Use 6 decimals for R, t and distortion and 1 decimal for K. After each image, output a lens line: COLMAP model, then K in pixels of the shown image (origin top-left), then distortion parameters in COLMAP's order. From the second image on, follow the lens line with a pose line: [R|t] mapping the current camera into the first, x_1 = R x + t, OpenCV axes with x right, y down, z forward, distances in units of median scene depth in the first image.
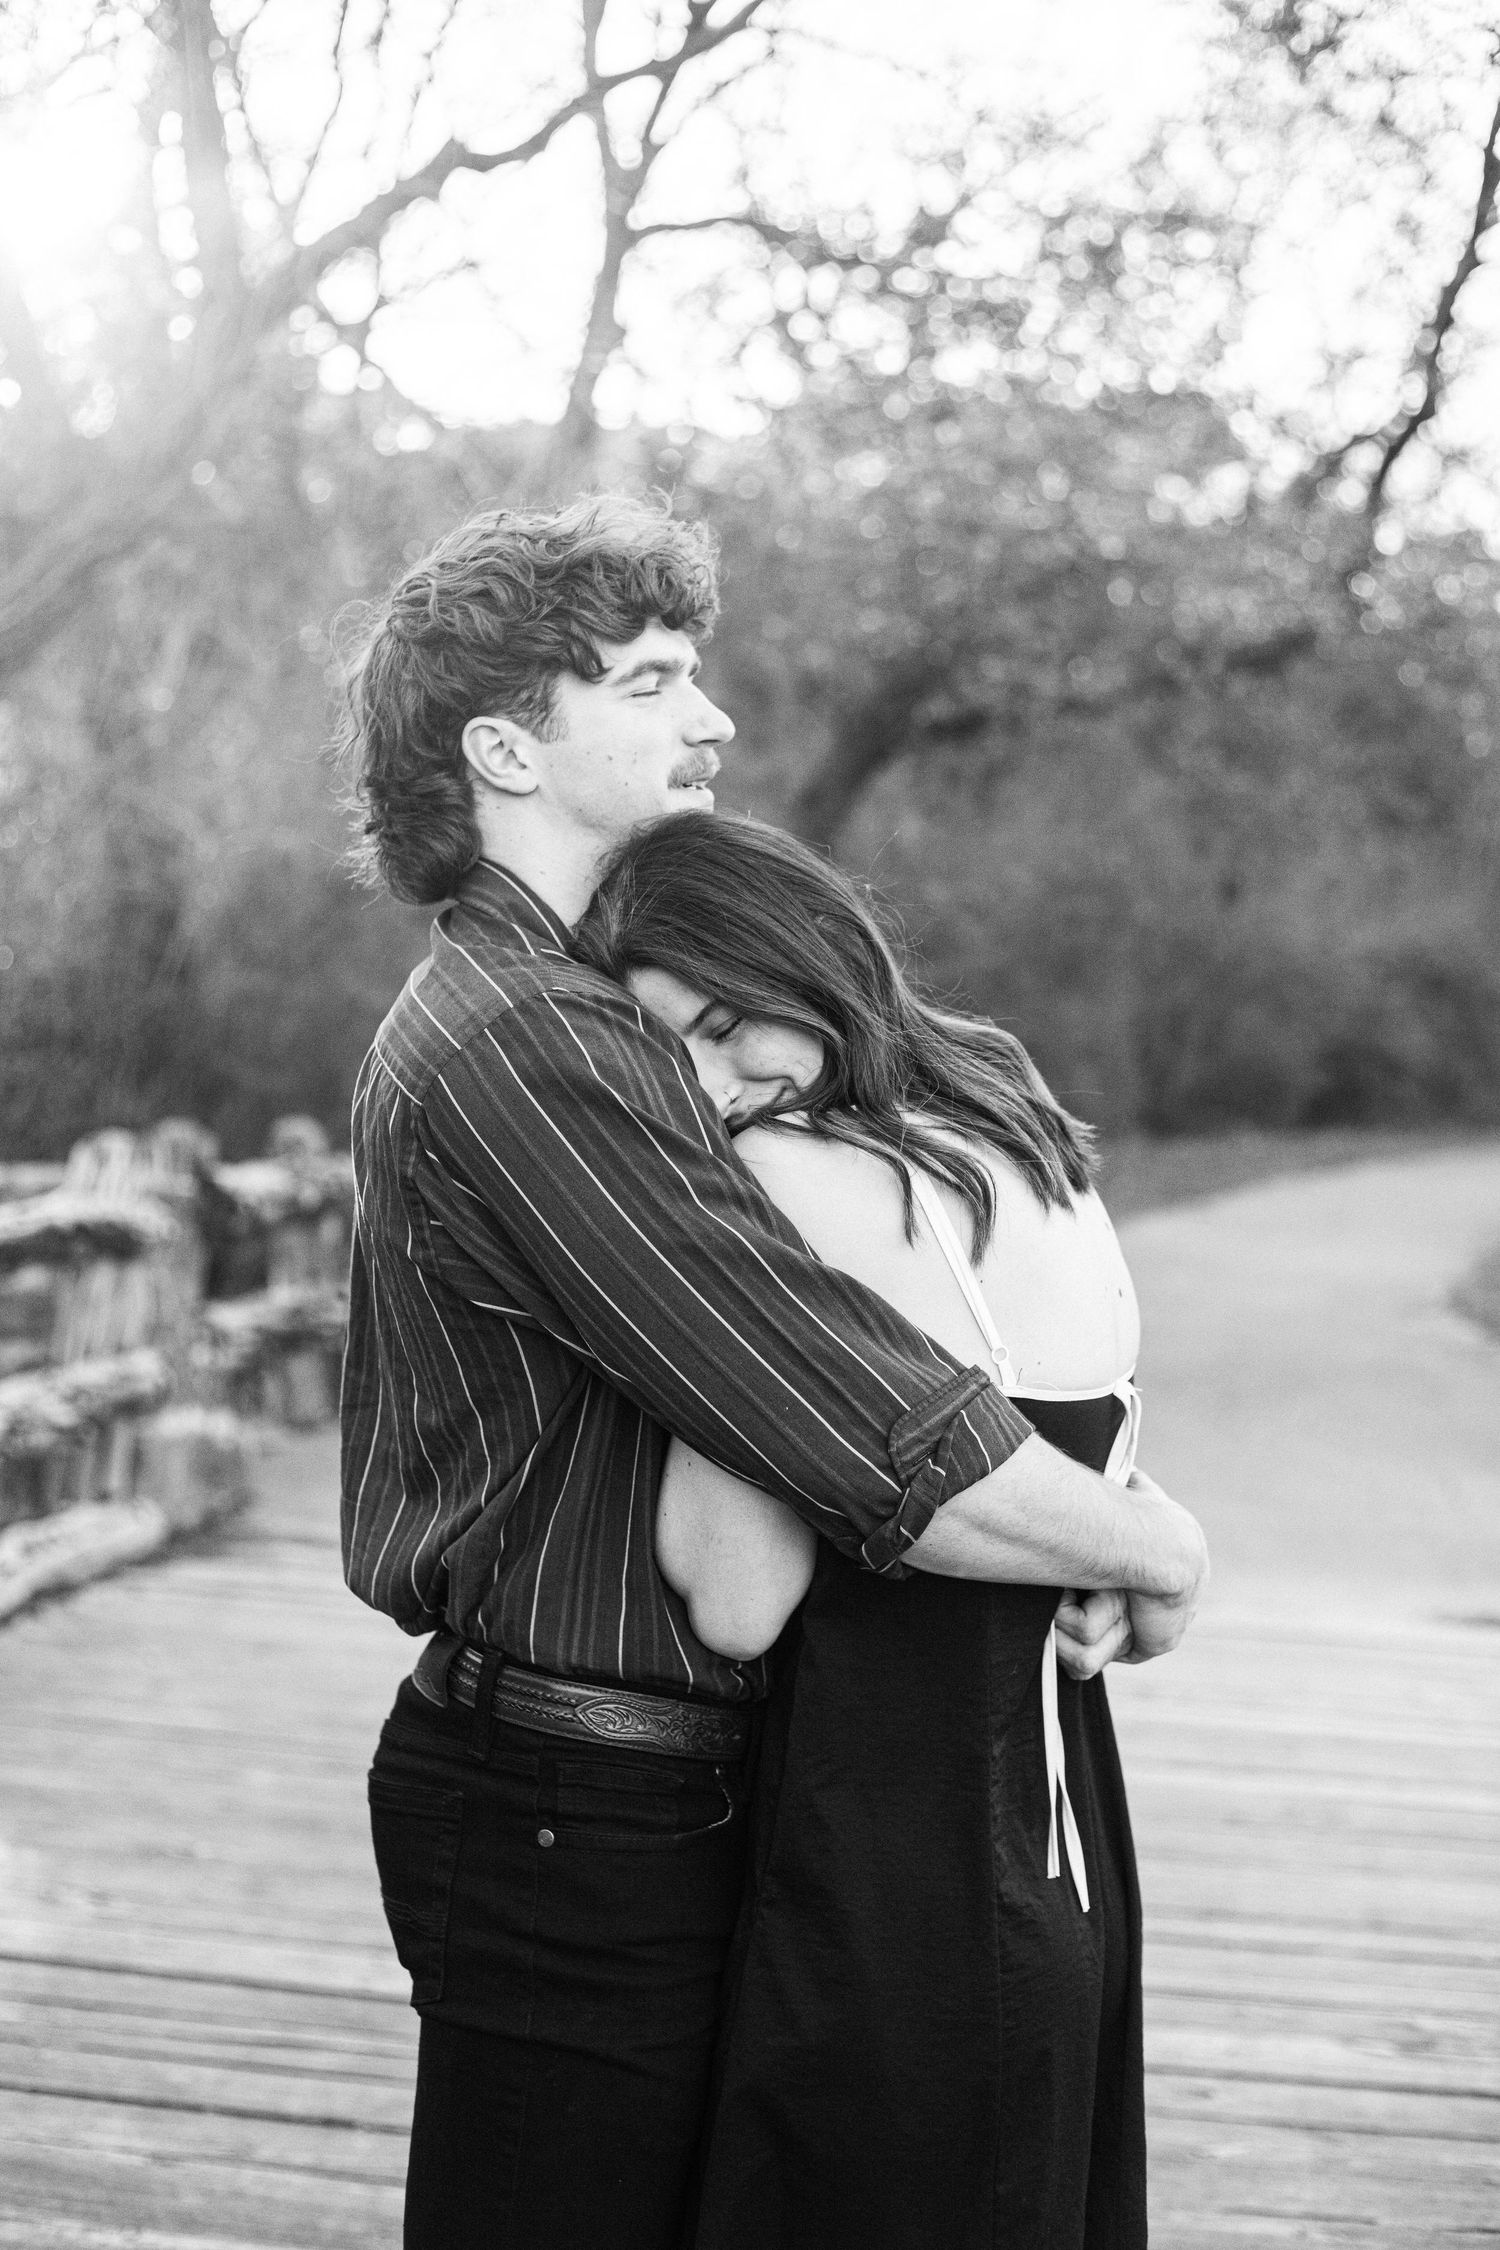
lens RADIAL K [[3329.1, 0, 750.0], [0, 3329.1, 1125.0], [0, 0, 1]] dist [-0.085299, -0.054640]
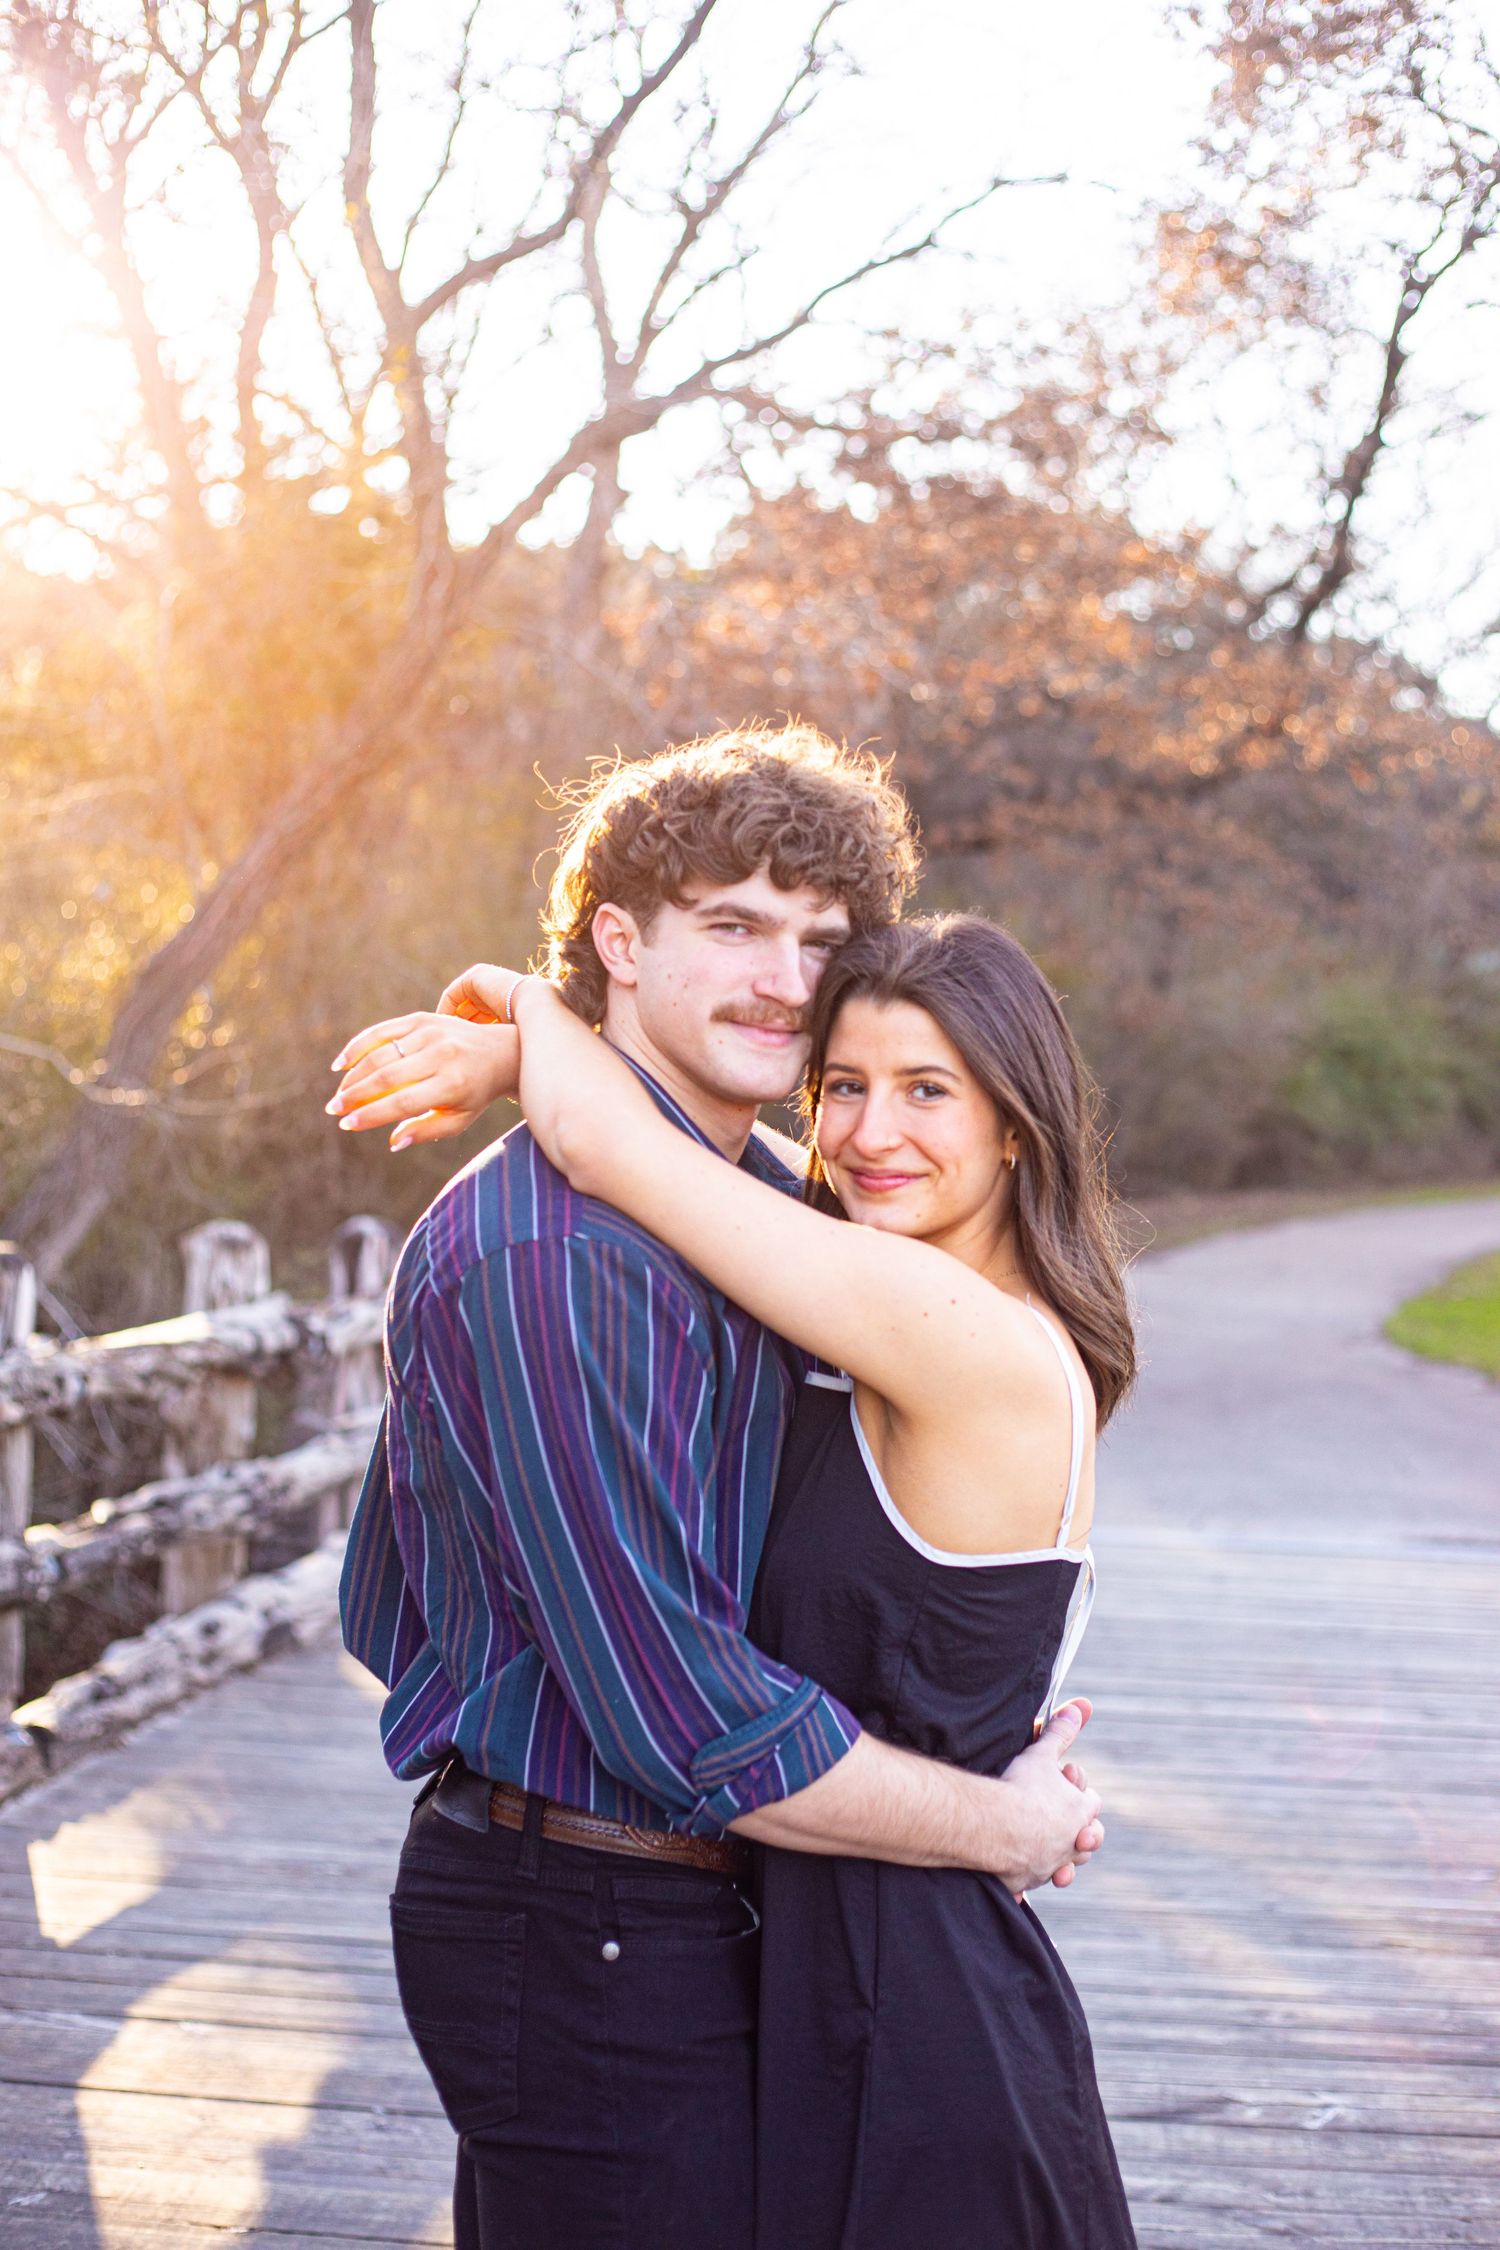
lens RADIAL K [[3281.7, 0, 750.0], [0, 3281.7, 1125.0], [0, 0, 1]] dist [-0.083256, -0.109290]
pose [[0.999466, -0.016017, 0.028484, -0.092550], [0.016596, 0.999658, -0.020216, -0.004605], [-0.028151, 0.020678, 0.999390, -0.332458]]
